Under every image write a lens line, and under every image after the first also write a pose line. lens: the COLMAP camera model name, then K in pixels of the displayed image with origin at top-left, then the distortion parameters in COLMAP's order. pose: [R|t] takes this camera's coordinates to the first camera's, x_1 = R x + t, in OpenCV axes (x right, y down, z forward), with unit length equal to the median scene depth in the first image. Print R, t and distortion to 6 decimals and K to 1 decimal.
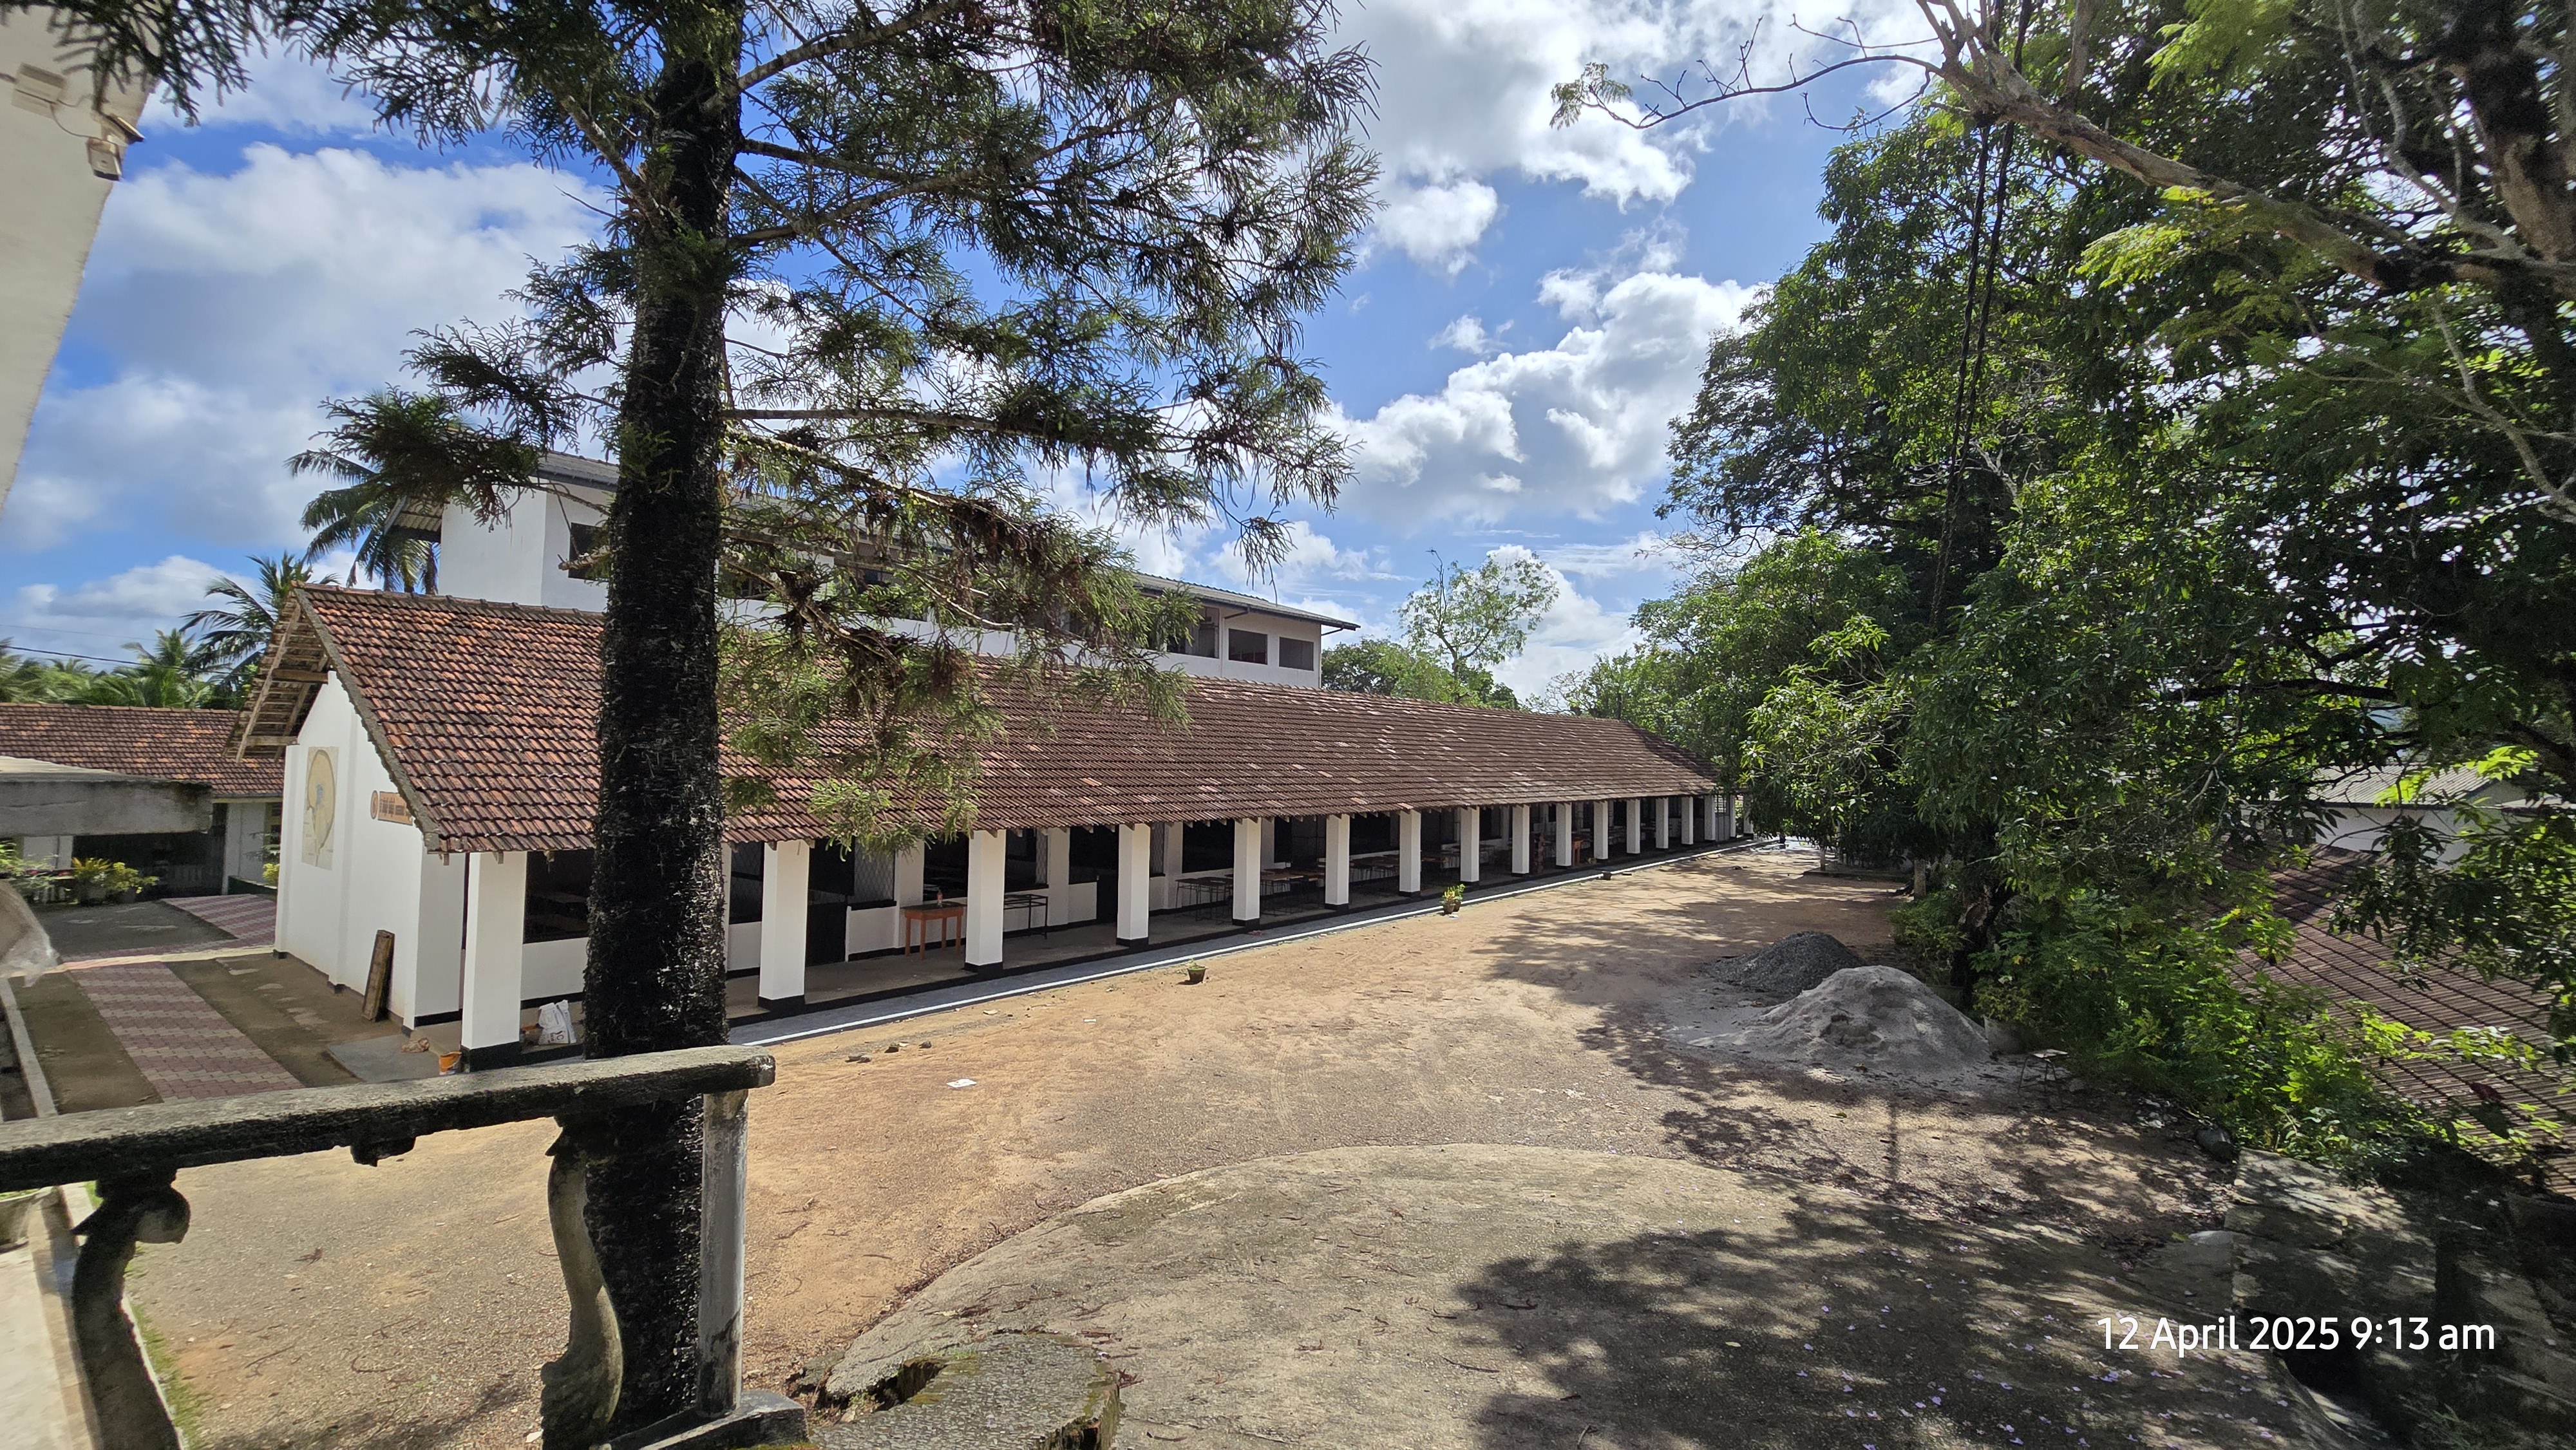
lens RADIAL K [[1056.7, 0, 1305.6], [0, 1056.7, 725.8], [0, 0, 1]] dist [-0.003846, -0.000343]
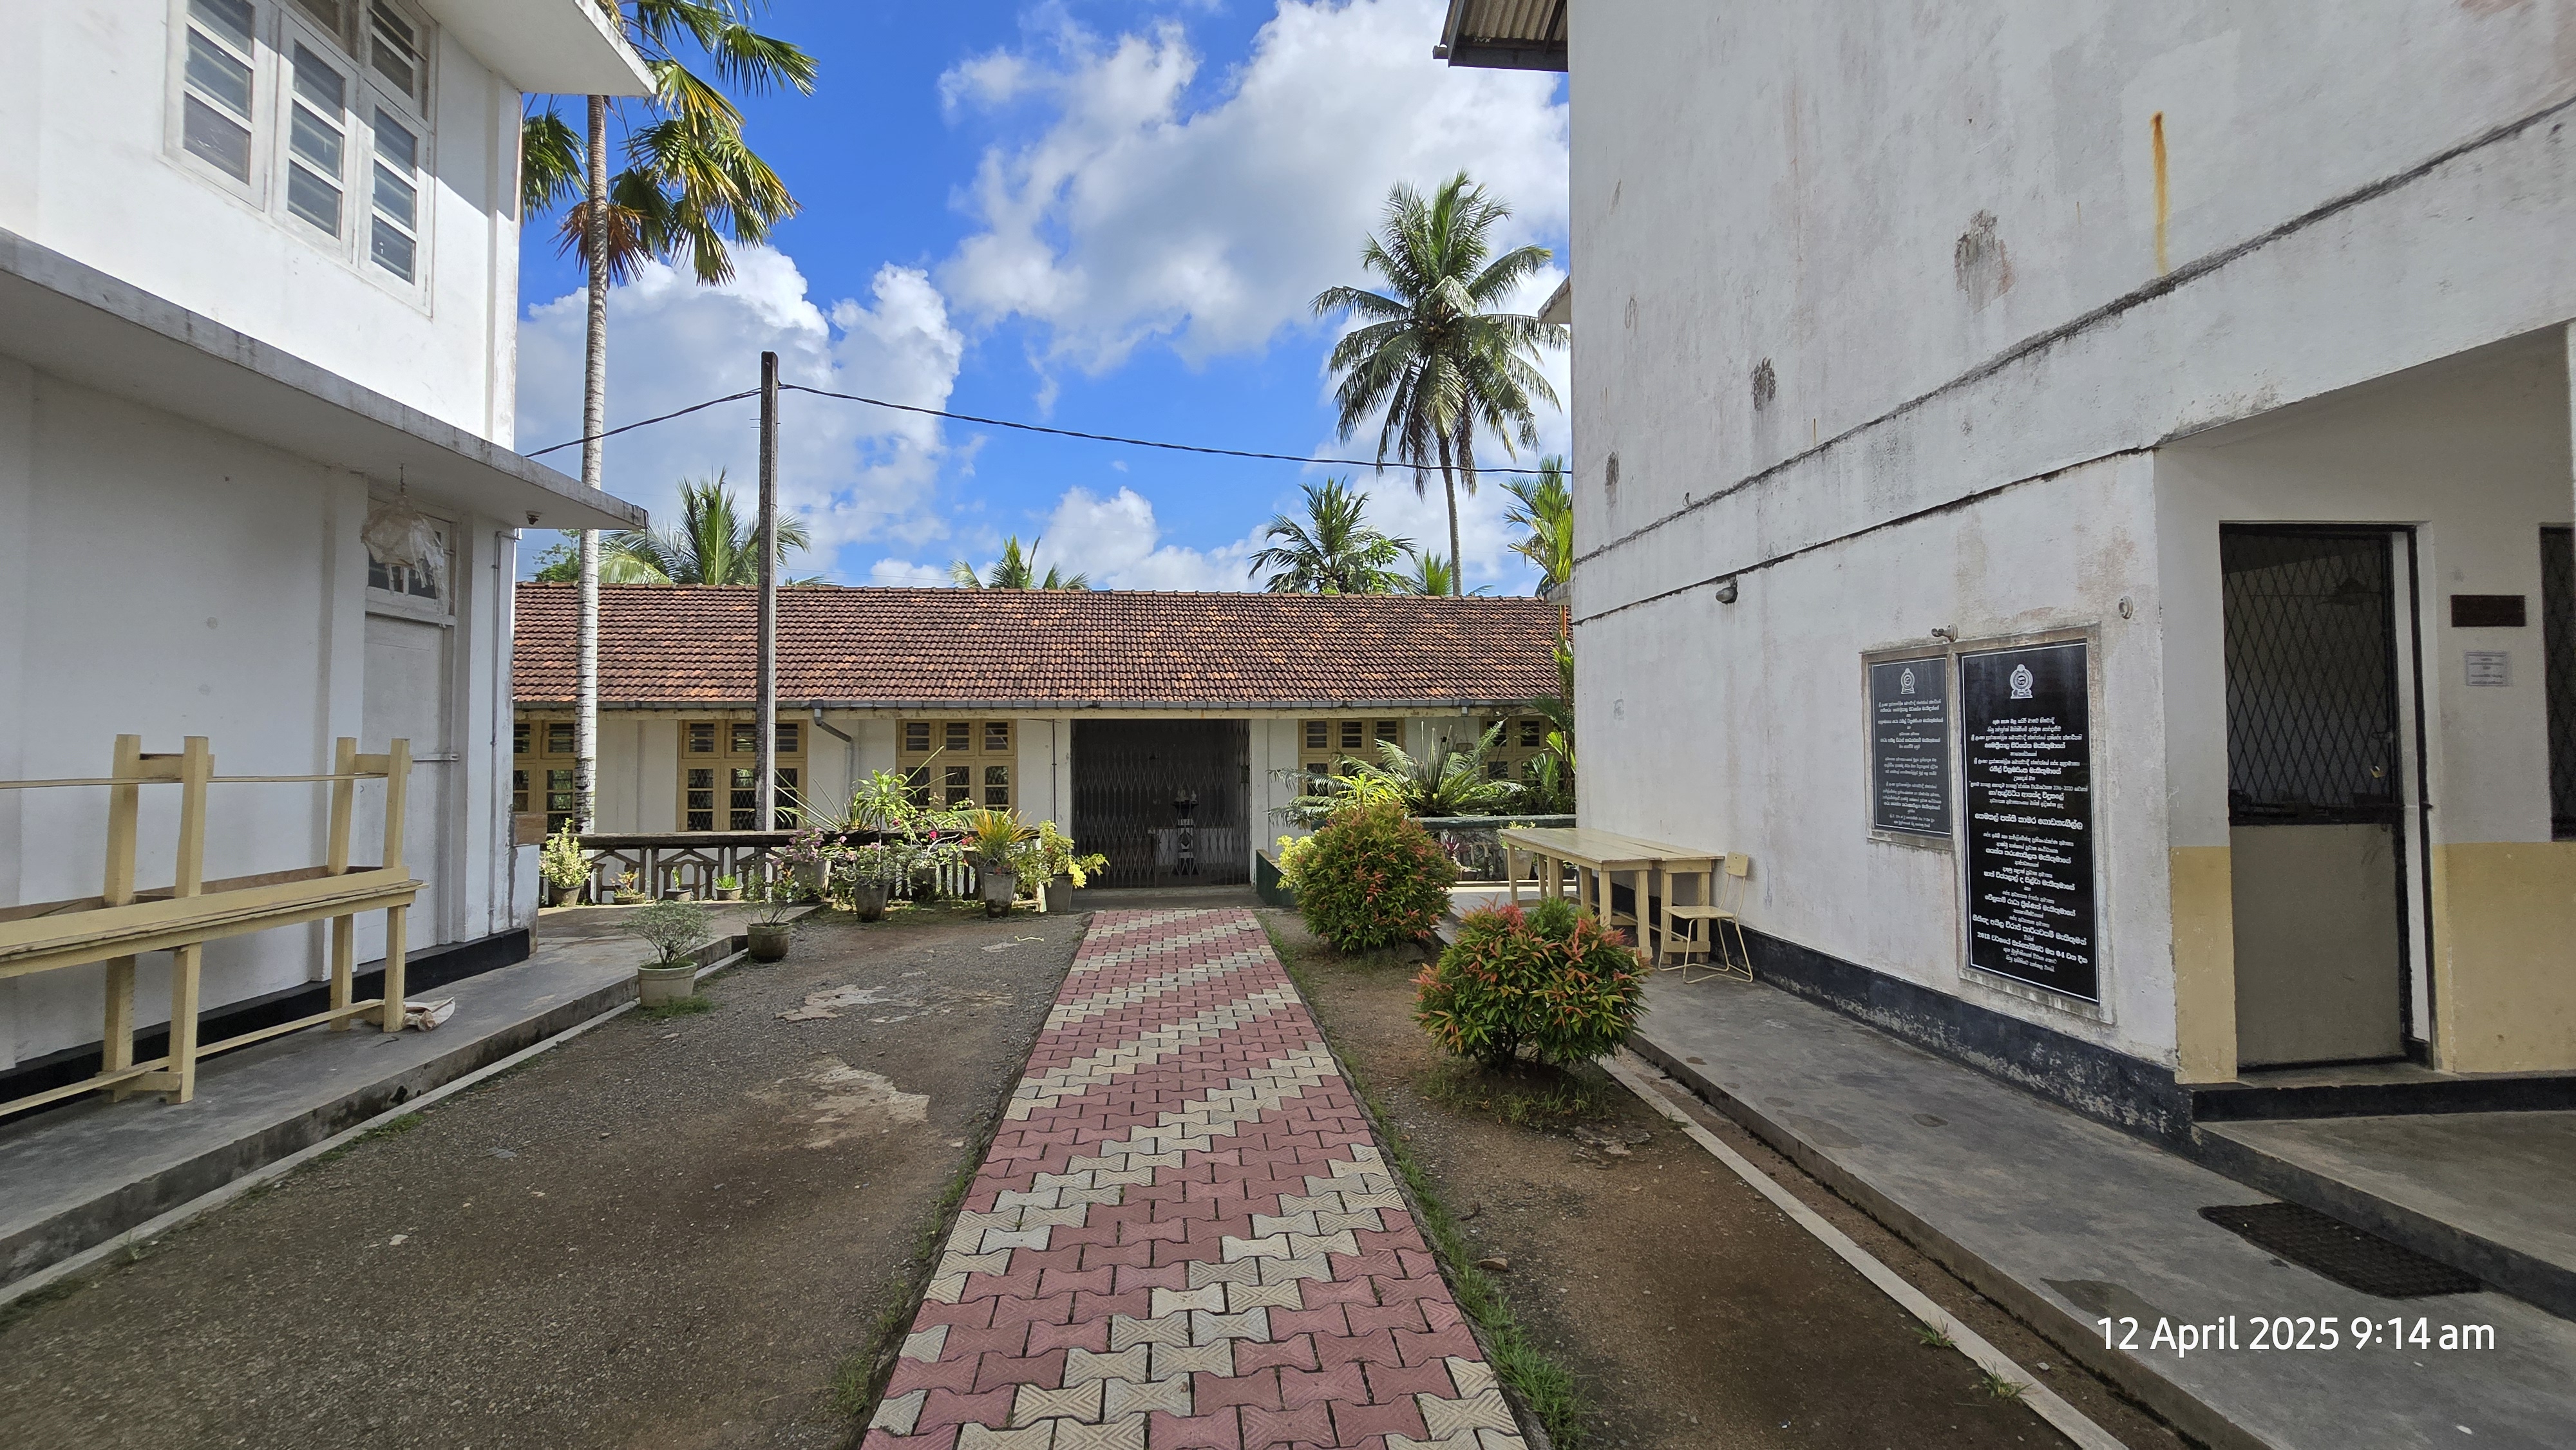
lens RADIAL K [[1056.7, 0, 1291.1], [0, 1056.7, 714.0], [0, 0, 1]] dist [-0.003846, -0.000343]
pose [[0.676147, -0.041969, -0.735570, -0.395040], [0.048584, 0.998743, -0.012325, 0.051060], [0.735163, -0.027403, 0.677336, 0.424272]]
